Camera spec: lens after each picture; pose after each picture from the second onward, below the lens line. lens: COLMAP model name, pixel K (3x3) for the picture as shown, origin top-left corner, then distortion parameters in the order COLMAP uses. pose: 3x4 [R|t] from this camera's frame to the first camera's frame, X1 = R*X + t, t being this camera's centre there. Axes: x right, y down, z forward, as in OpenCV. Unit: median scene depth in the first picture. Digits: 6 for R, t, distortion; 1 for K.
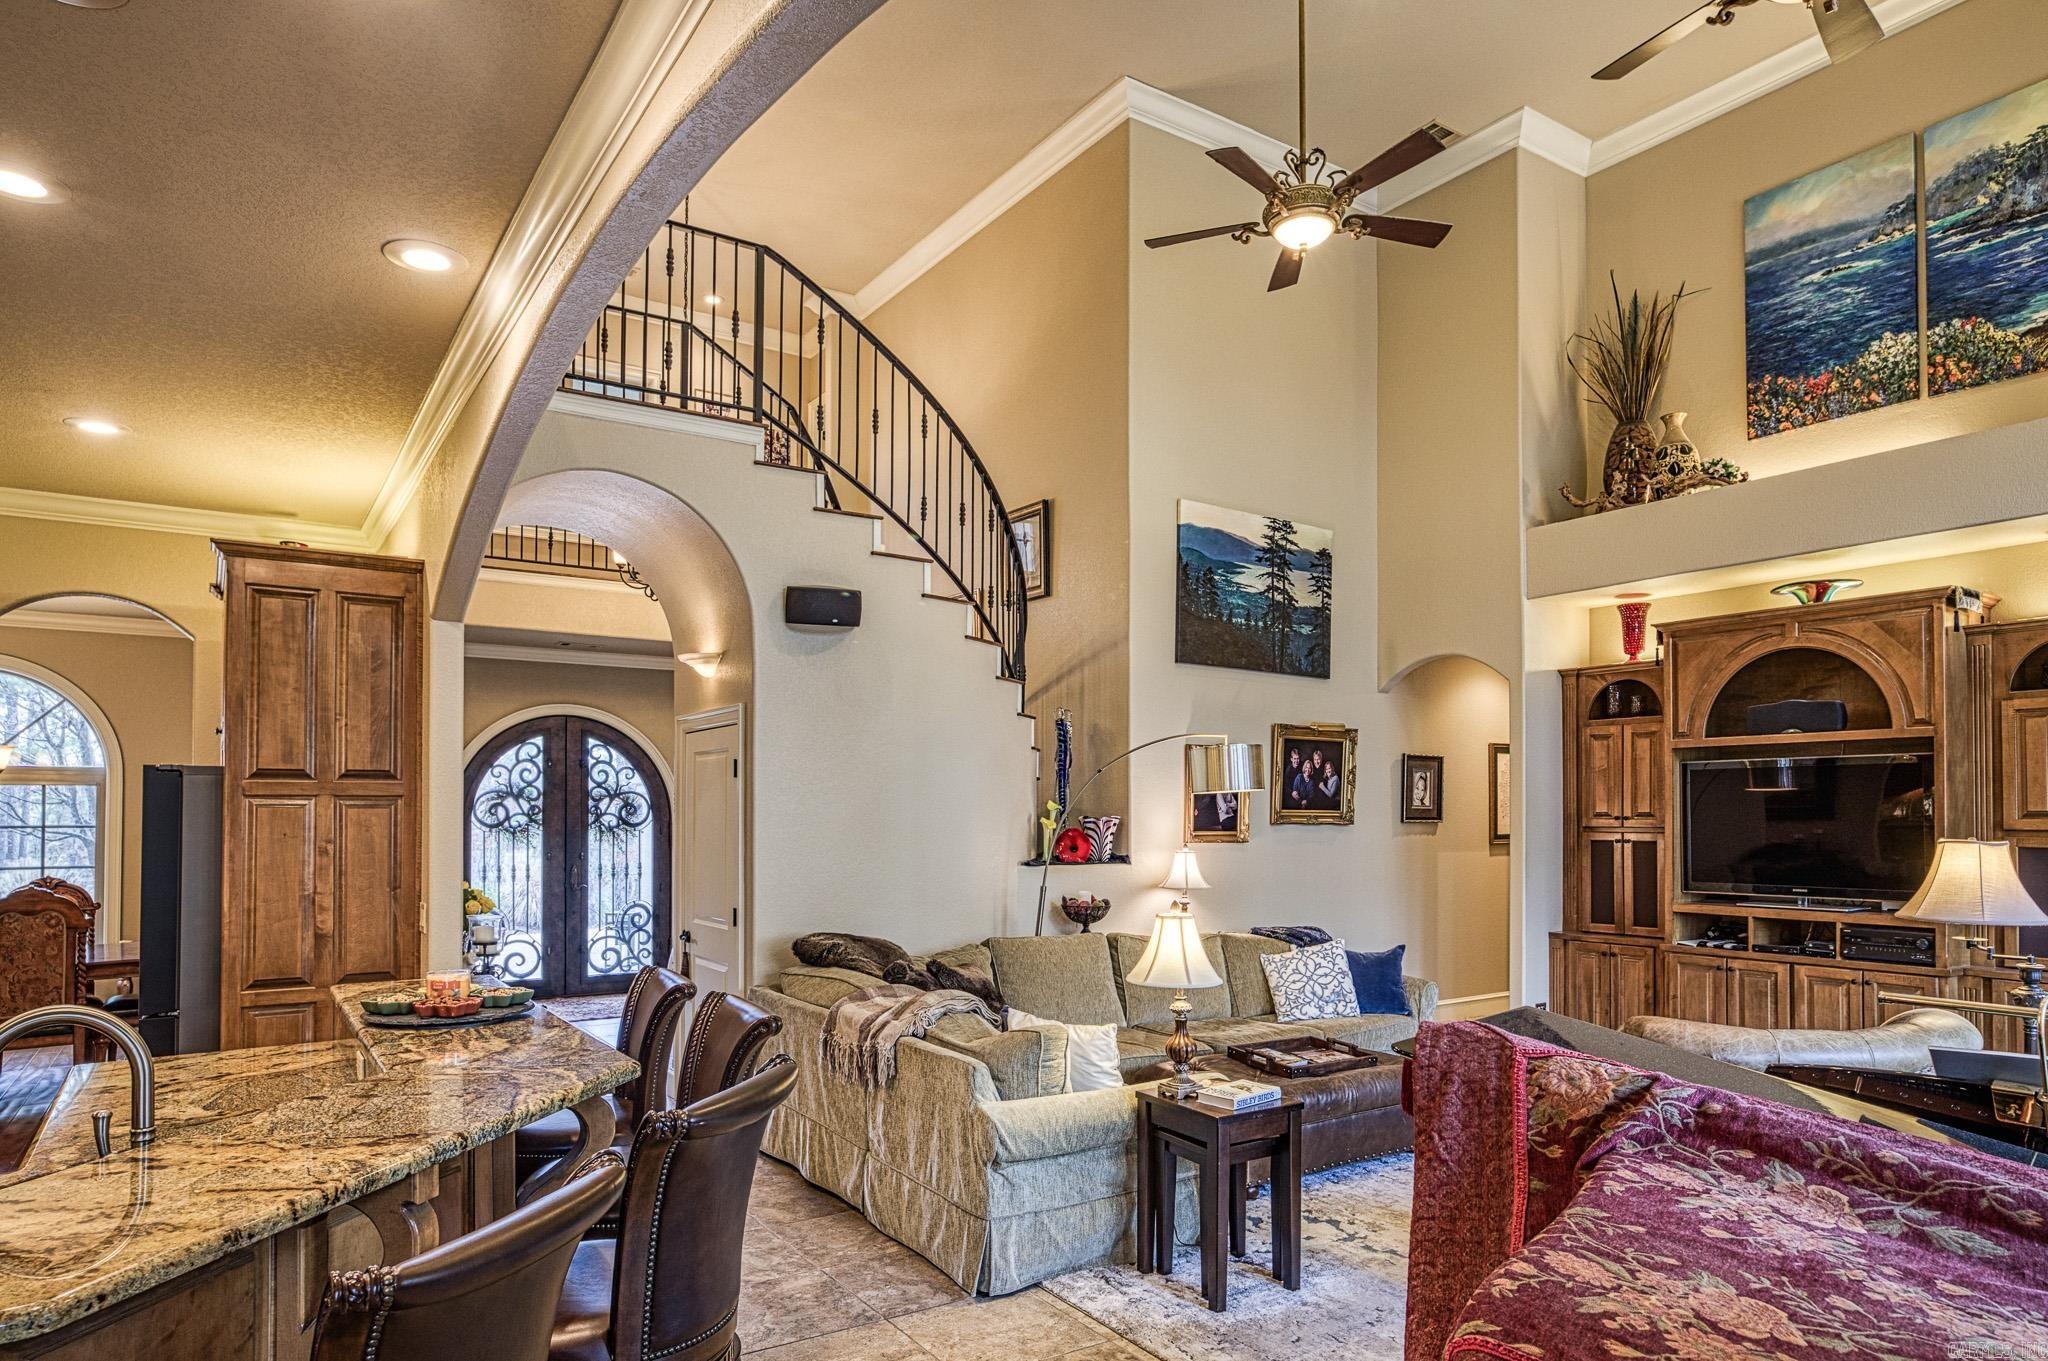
lens RADIAL K [[1199.4, 0, 1018.9], [0, 1199.4, 788.6], [0, 0, 1]] dist [-0.027722, 0.018026]
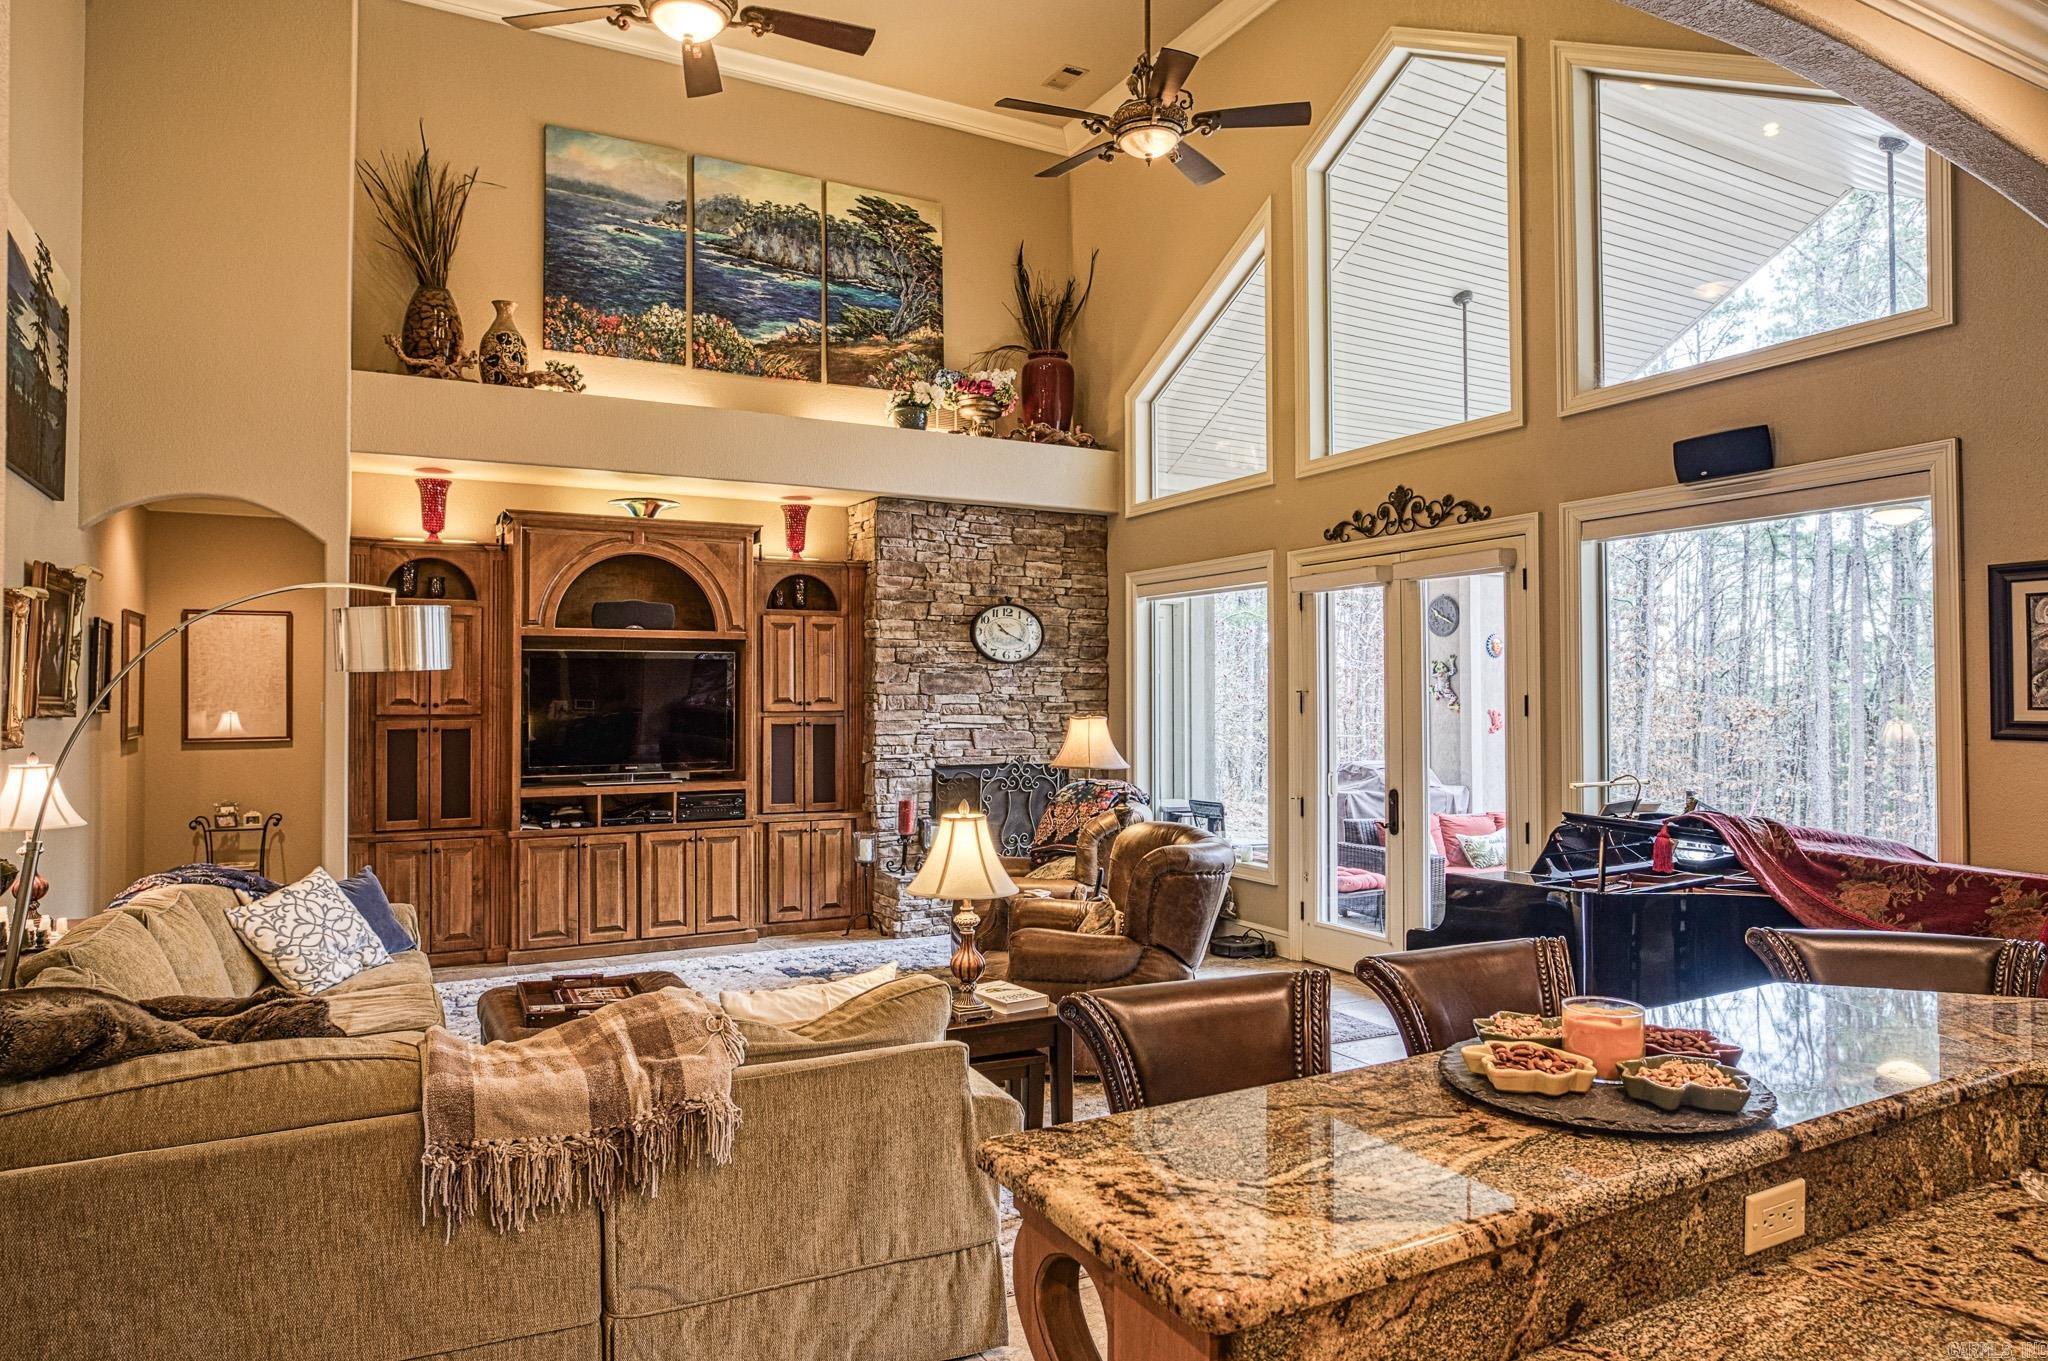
lens RADIAL K [[1199.4, 0, 1017.3], [0, 1199.4, 663.0], [0, 0, 1]] dist [-0.027722, 0.018026]
pose [[0.103367, 0.025318, 0.994321, -0.436443], [-0.018114, 0.999558, -0.023568, 0.006242], [-0.994478, -0.015575, 0.103780, 0.509212]]
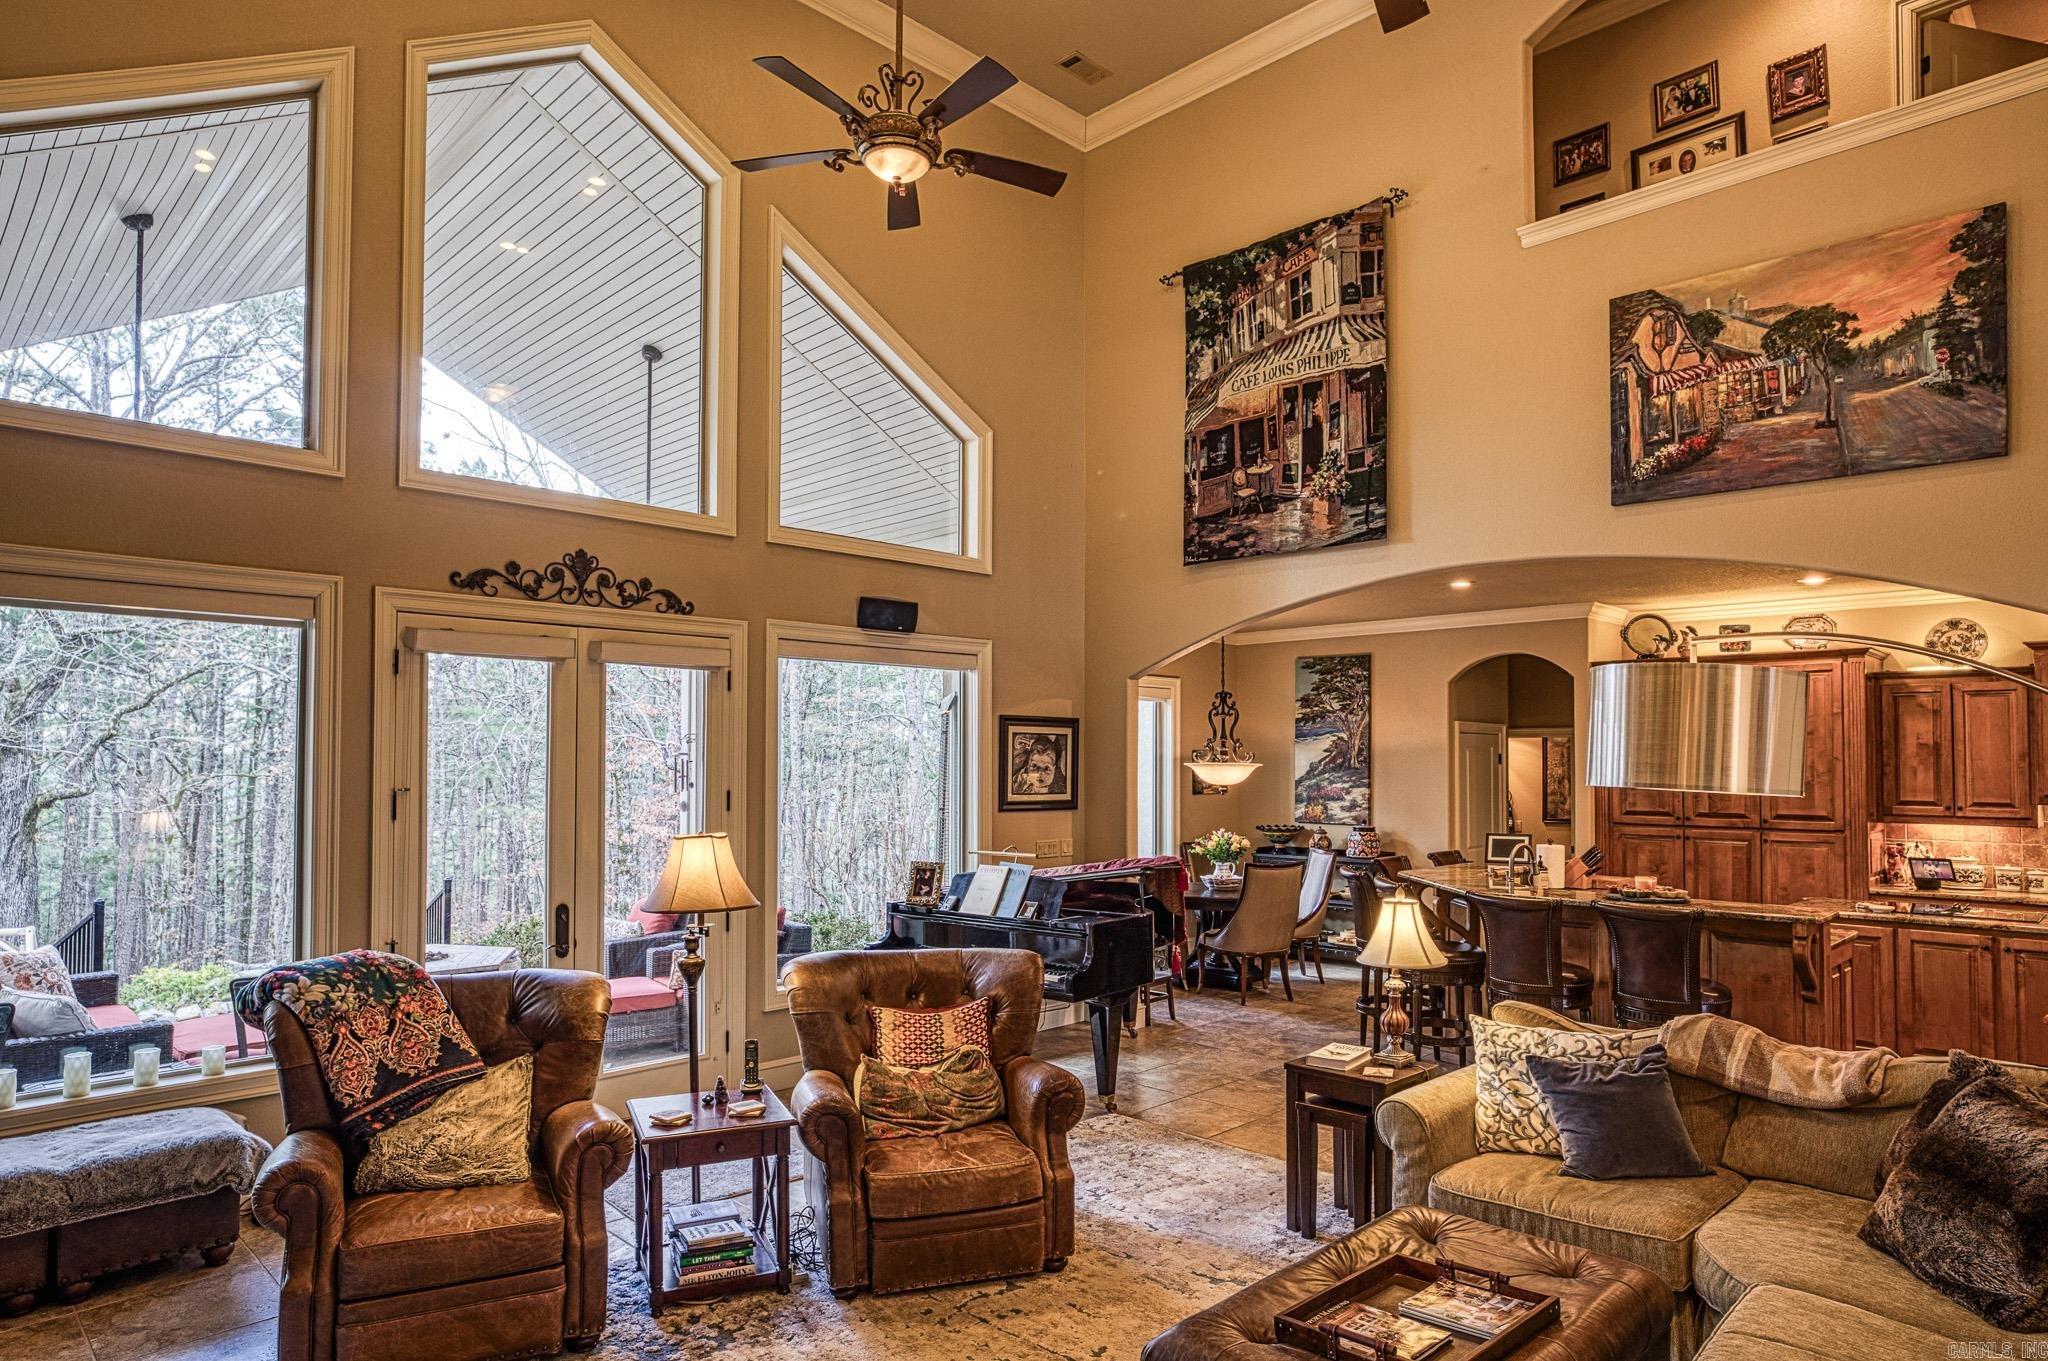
lens RADIAL K [[1199.4, 0, 1032.0], [0, 1199.4, 726.9], [0, 0, 1]] dist [-0.027722, 0.018026]
pose [[-0.982823, -0.009328, -0.184313, 0.384657], [-0.000221, 0.998781, -0.049370, 0.000271], [0.184548, -0.048481, -0.981627, 1.172998]]
